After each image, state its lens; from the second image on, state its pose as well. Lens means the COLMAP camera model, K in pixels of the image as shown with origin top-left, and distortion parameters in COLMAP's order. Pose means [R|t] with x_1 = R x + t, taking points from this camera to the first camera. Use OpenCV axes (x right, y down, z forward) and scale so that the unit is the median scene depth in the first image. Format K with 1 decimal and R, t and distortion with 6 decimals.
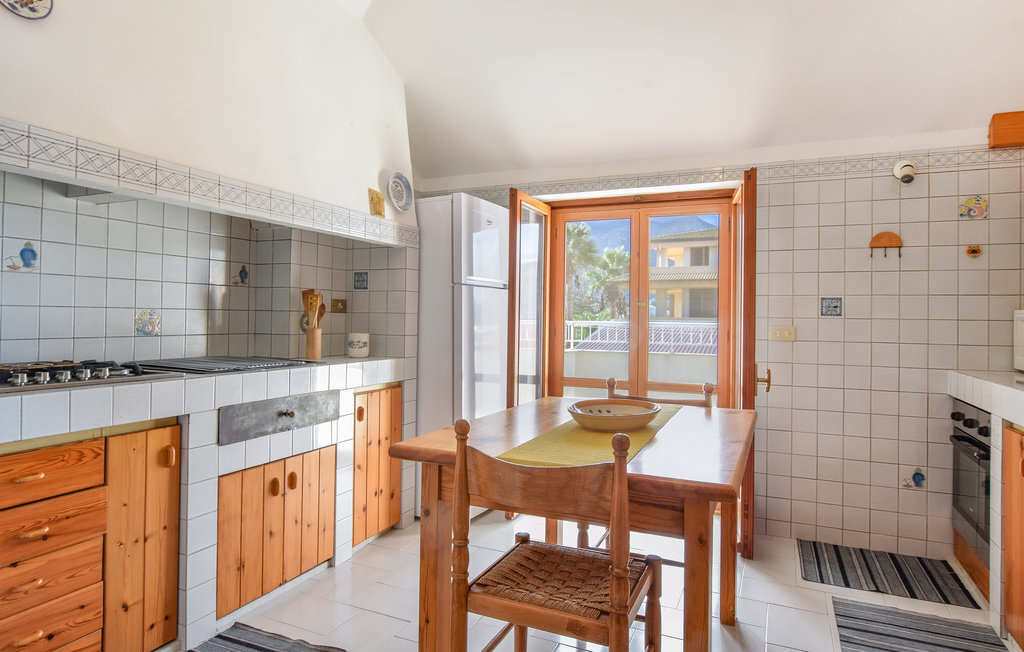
lens RADIAL K [[598.6, 0, 508.9], [0, 598.6, 315.2], [0, 0, 1]] dist [-0.003976, -0.000714]
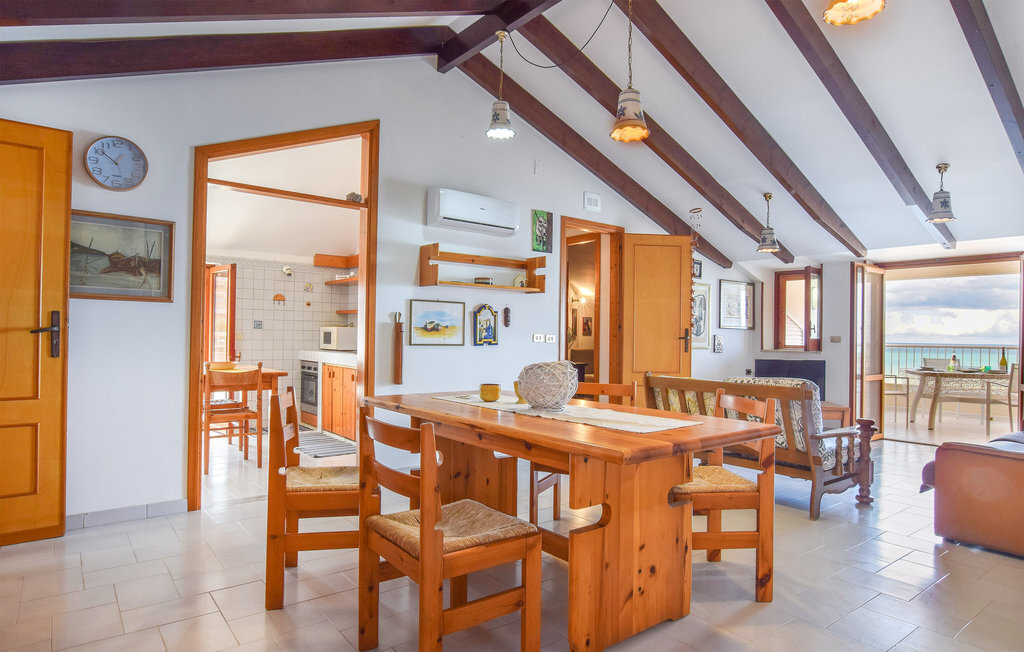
lens RADIAL K [[579.0, 0, 489.6], [0, 579.0, 330.9], [0, 0, 1]] dist [0.000760, 0.000072]
pose [[0.485837, 0.002108, 0.874047, -1.047945], [-0.013693, 0.999893, 0.005199, -0.014194], [-0.873942, -0.014494, 0.485814, -0.923541]]
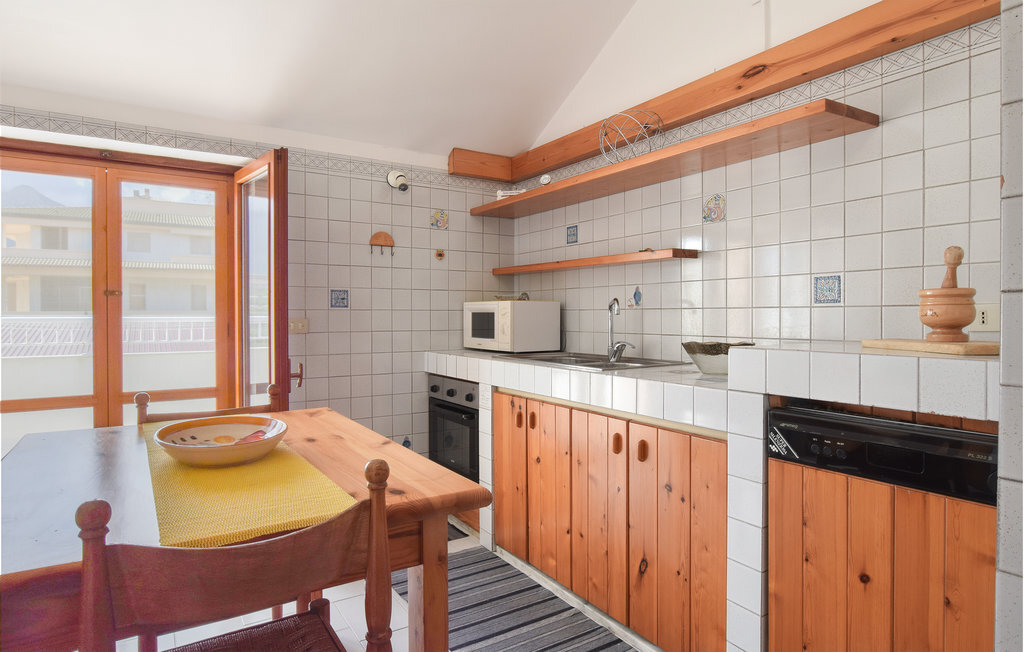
lens RADIAL K [[584.1, 0, 512.0], [0, 584.1, 326.0], [0, 0, 1]] dist [-0.005215, 0.000589]
pose [[0.549174, -0.030458, 0.835153, -0.159320], [0.004793, 0.999434, 0.033298, 0.001155], [-0.835694, -0.014283, 0.549009, 0.203119]]
